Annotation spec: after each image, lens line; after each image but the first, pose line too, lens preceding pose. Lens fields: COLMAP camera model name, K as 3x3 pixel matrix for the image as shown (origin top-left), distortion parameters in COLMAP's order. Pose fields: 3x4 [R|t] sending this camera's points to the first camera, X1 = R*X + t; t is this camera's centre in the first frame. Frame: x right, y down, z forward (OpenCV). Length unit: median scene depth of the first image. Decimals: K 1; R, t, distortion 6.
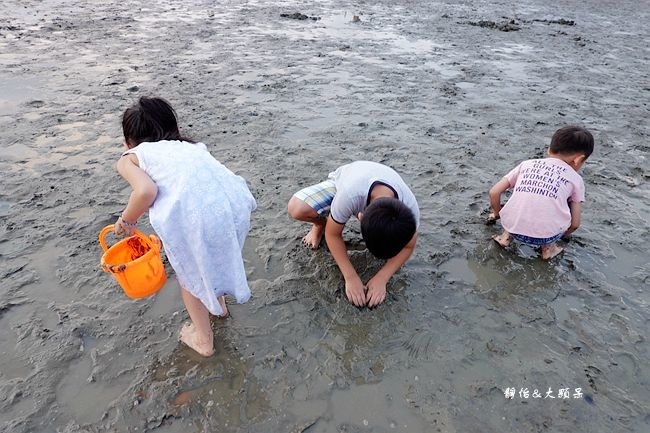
lens RADIAL K [[541.9, 0, 325.0], [0, 541.9, 216.5], [0, 0, 1]] dist [0.000356, 0.002641]
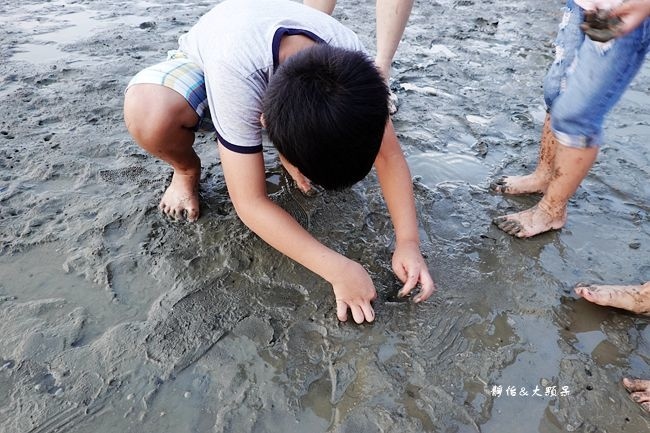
lens RADIAL K [[541.9, 0, 325.0], [0, 541.9, 216.5], [0, 0, 1]] dist [0.000356, 0.002641]
pose [[0.843402, -0.350089, 0.407566, -0.112687], [0.342994, 0.934711, 0.093114, 0.054168], [-0.413555, 0.061260, 0.908416, 0.539623]]
